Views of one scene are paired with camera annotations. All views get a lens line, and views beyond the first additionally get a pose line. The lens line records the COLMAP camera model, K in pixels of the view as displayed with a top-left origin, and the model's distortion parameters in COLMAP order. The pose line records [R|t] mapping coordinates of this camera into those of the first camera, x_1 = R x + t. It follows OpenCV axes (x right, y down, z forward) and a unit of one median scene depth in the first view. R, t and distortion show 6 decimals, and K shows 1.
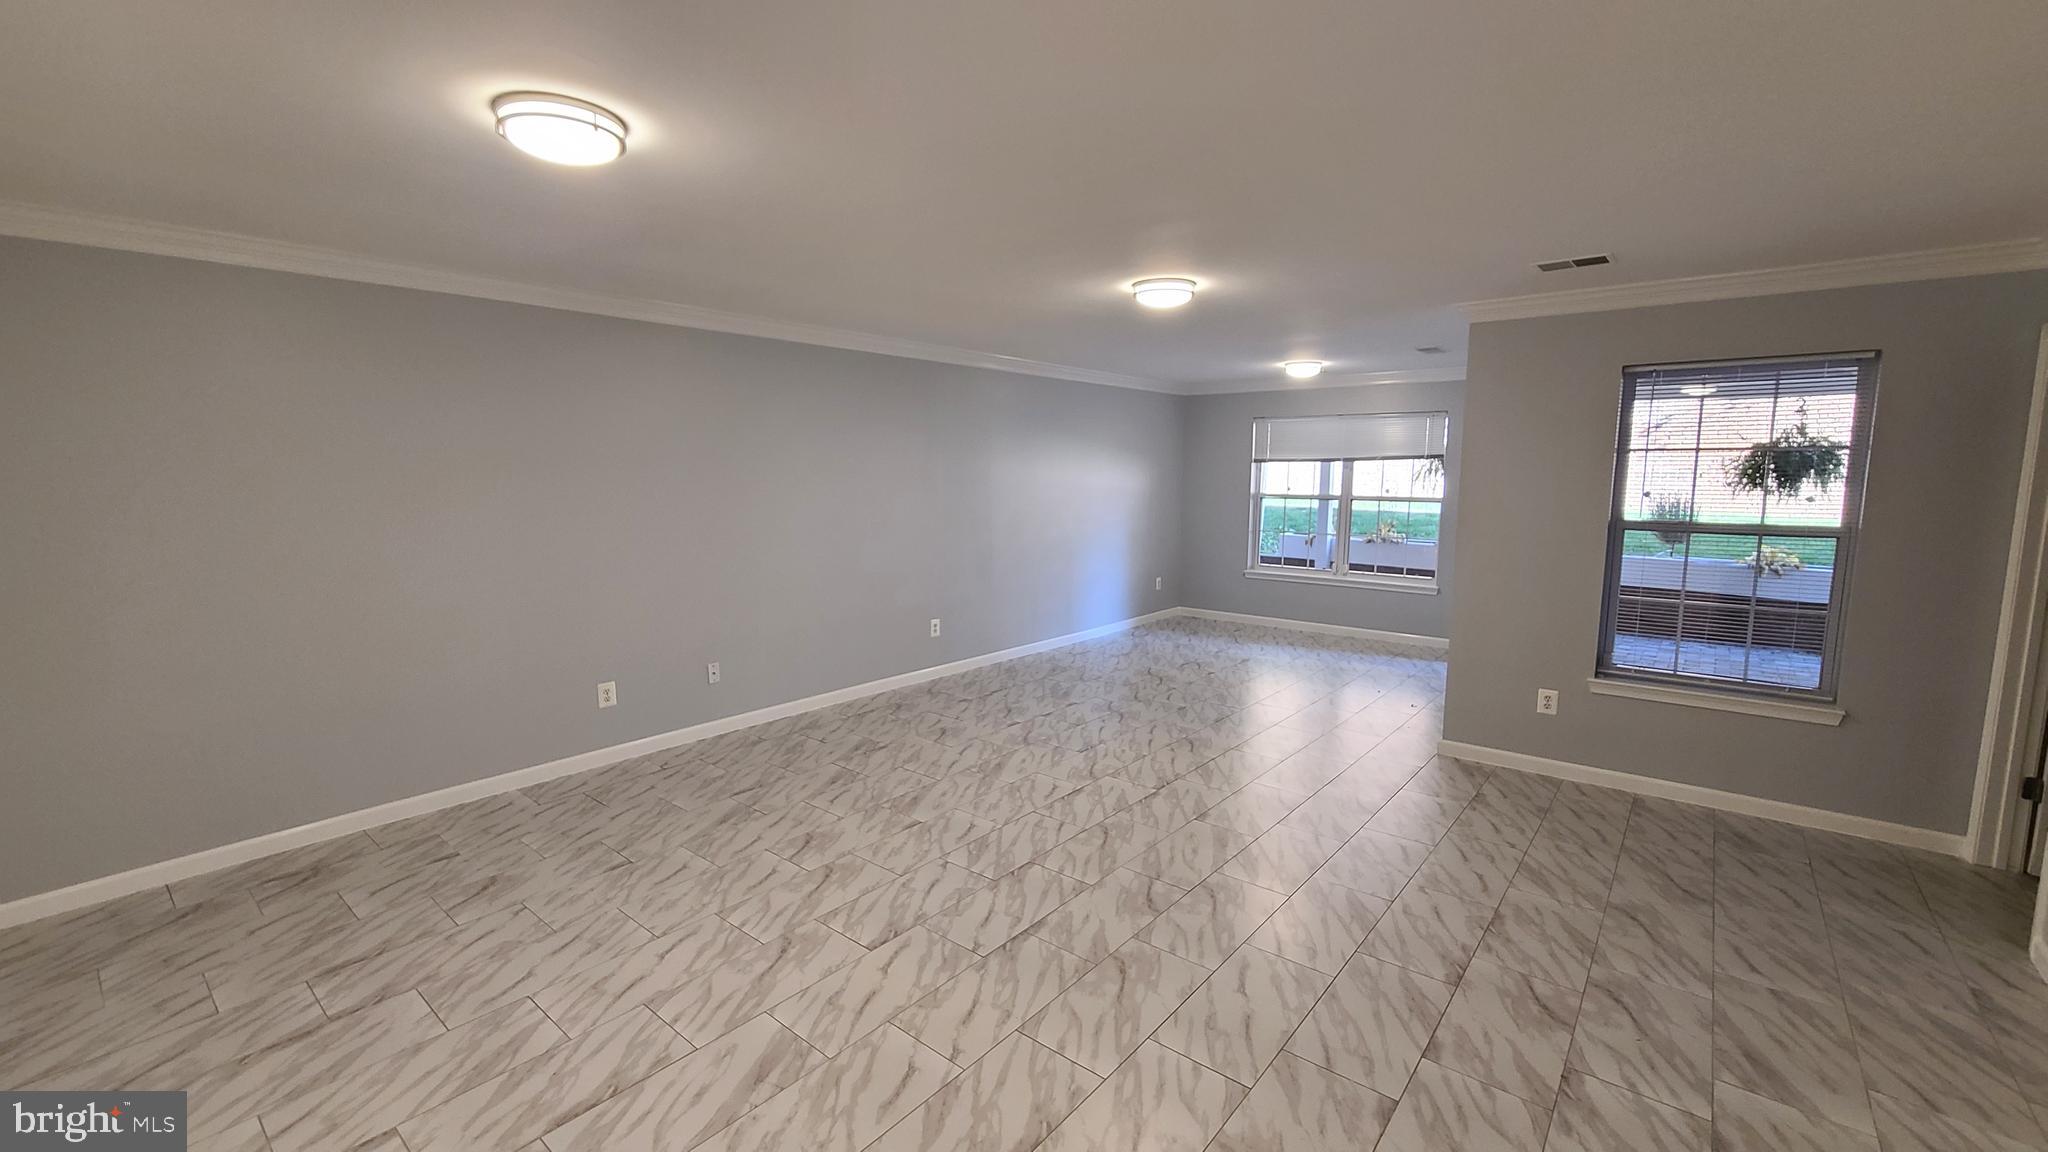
lens RADIAL K [[839.3, 0, 1023.0], [0, 839.3, 576.6], [0, 0, 1]] dist [-0.002392, -0.000401]
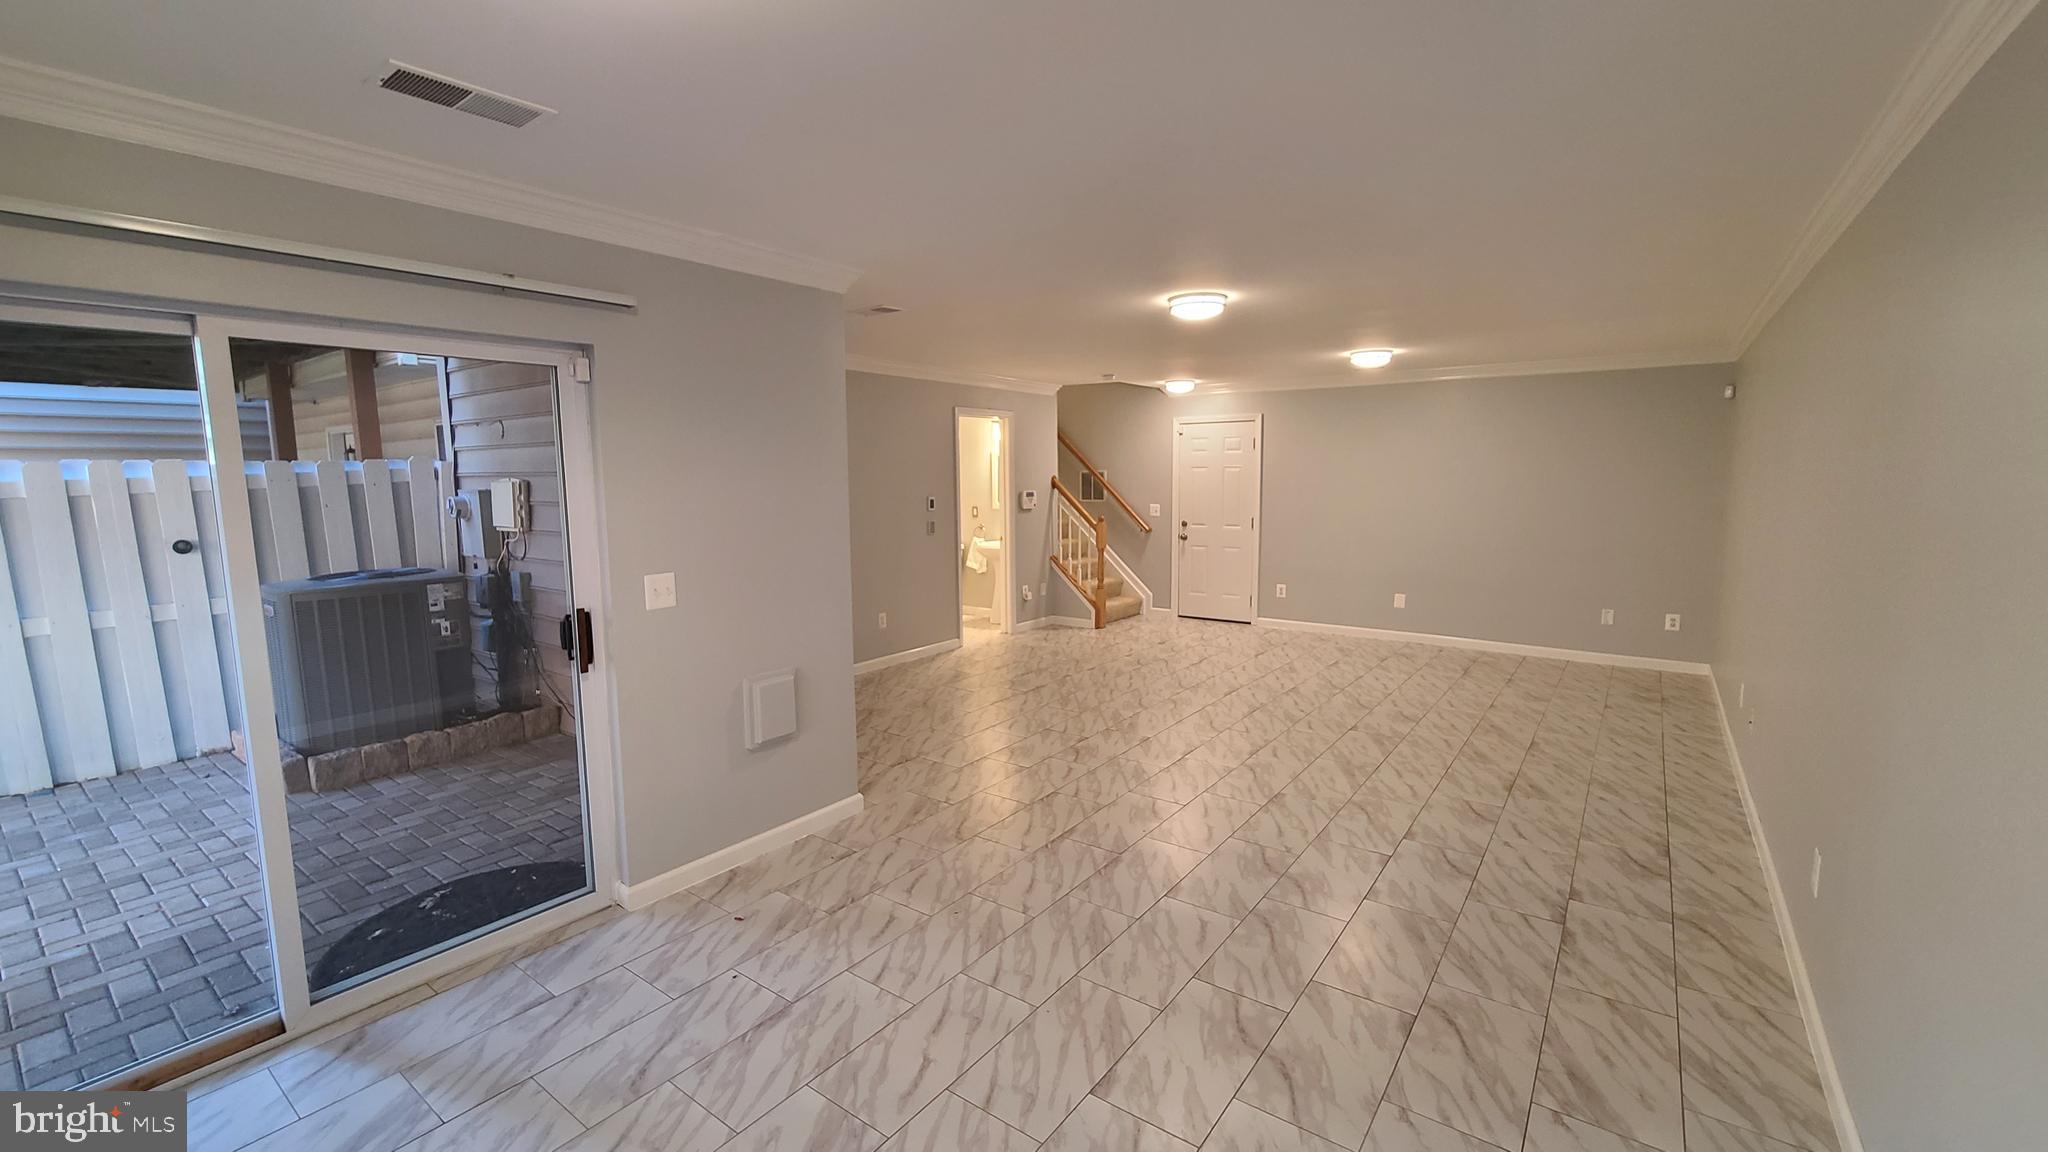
lens RADIAL K [[839.3, 0, 1020.0], [0, 839.3, 578.0], [0, 0, 1]] dist [-0.002392, -0.000401]
pose [[-0.998777, 0.010420, -0.048332, 0.442138], [-0.002064, 0.967900, 0.251326, -0.263402], [0.049399, 0.251119, -0.966695, 2.070392]]
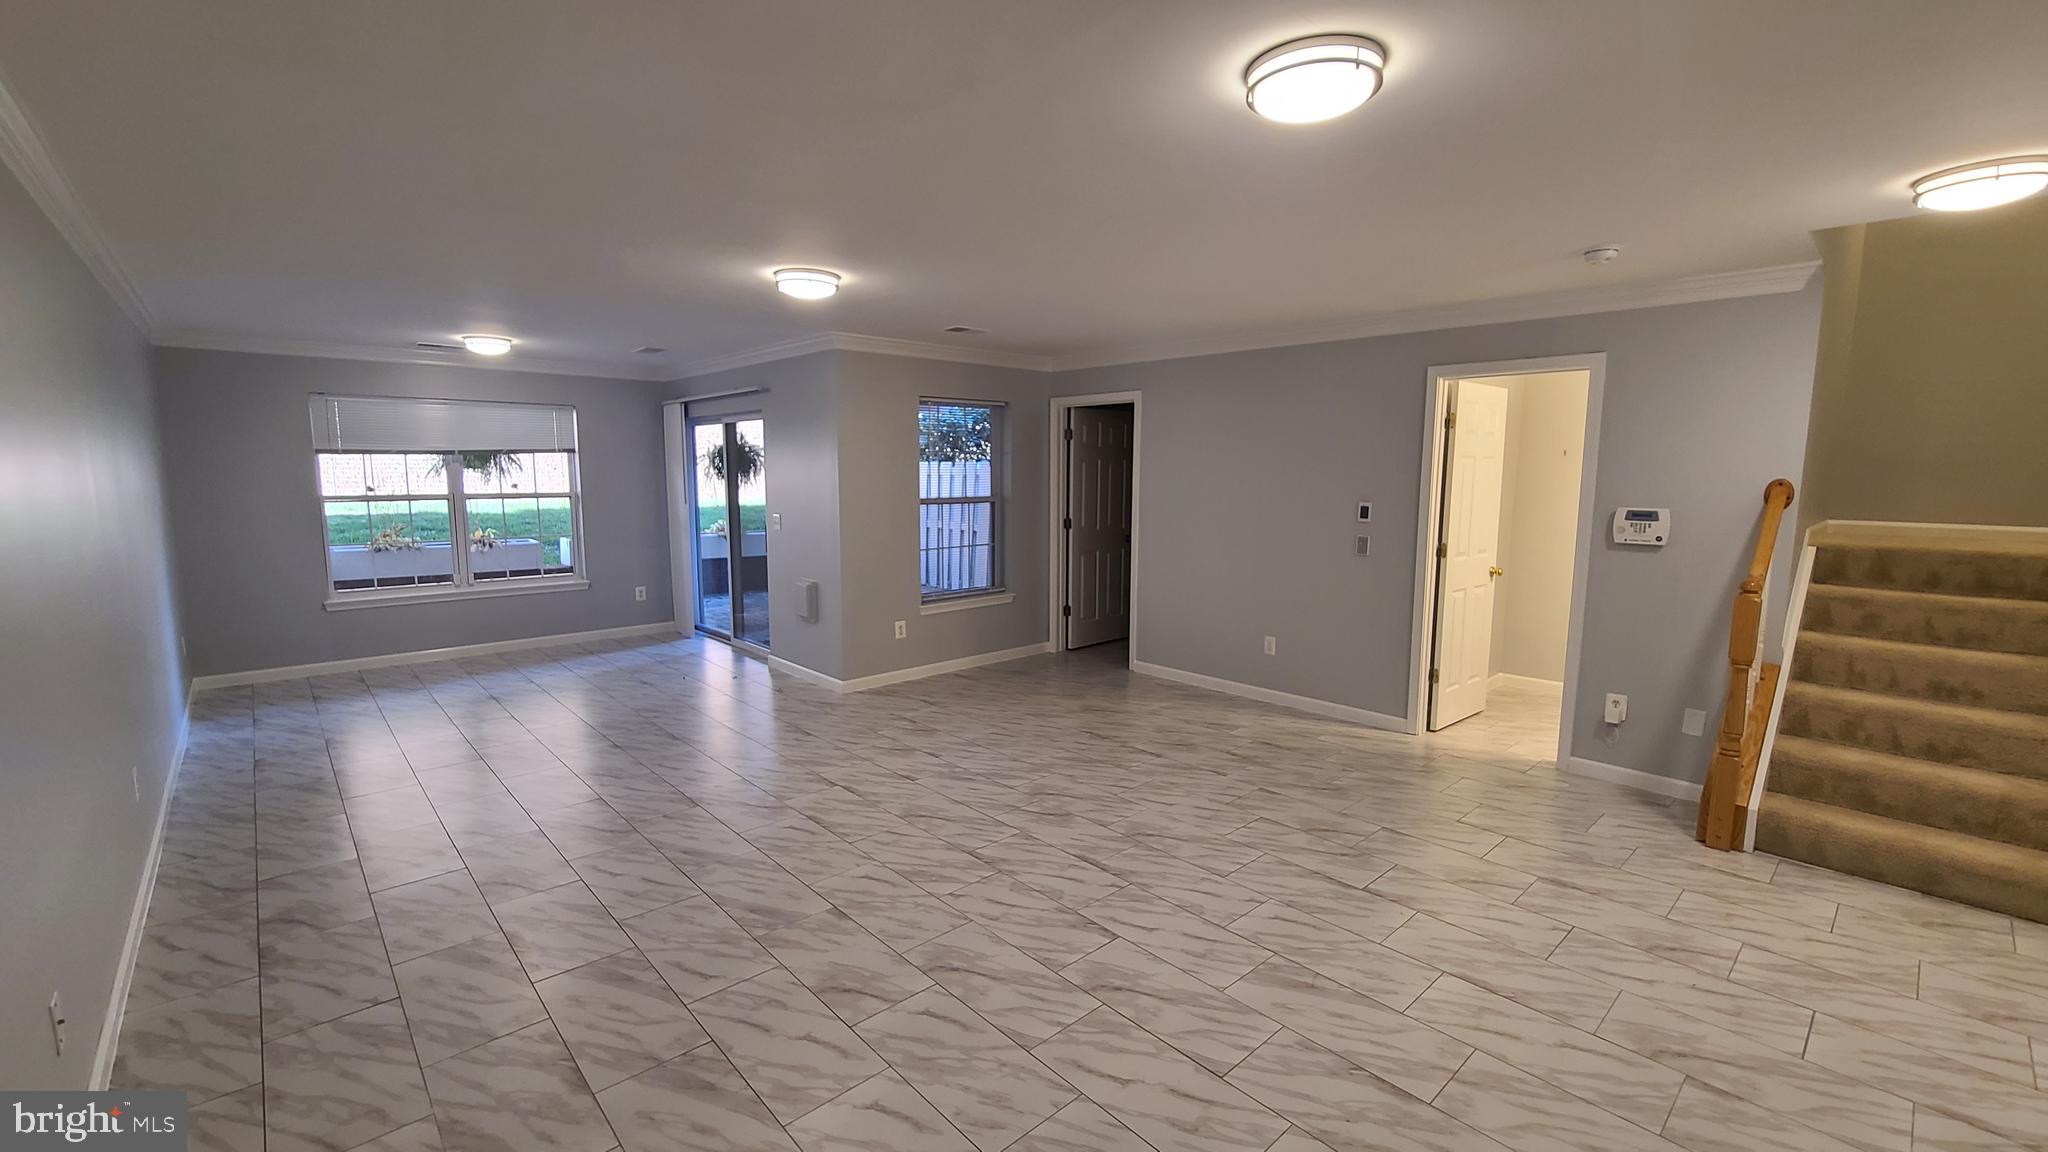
lens RADIAL K [[839.3, 0, 1024.7], [0, 839.3, 575.7], [0, 0, 1]] dist [-0.002392, -0.000401]
pose [[0.138919, -0.129231, 0.981836, -0.781210], [0.123393, 0.985981, 0.112318, -0.079278], [-0.982586, 0.105549, 0.152918, 0.622675]]
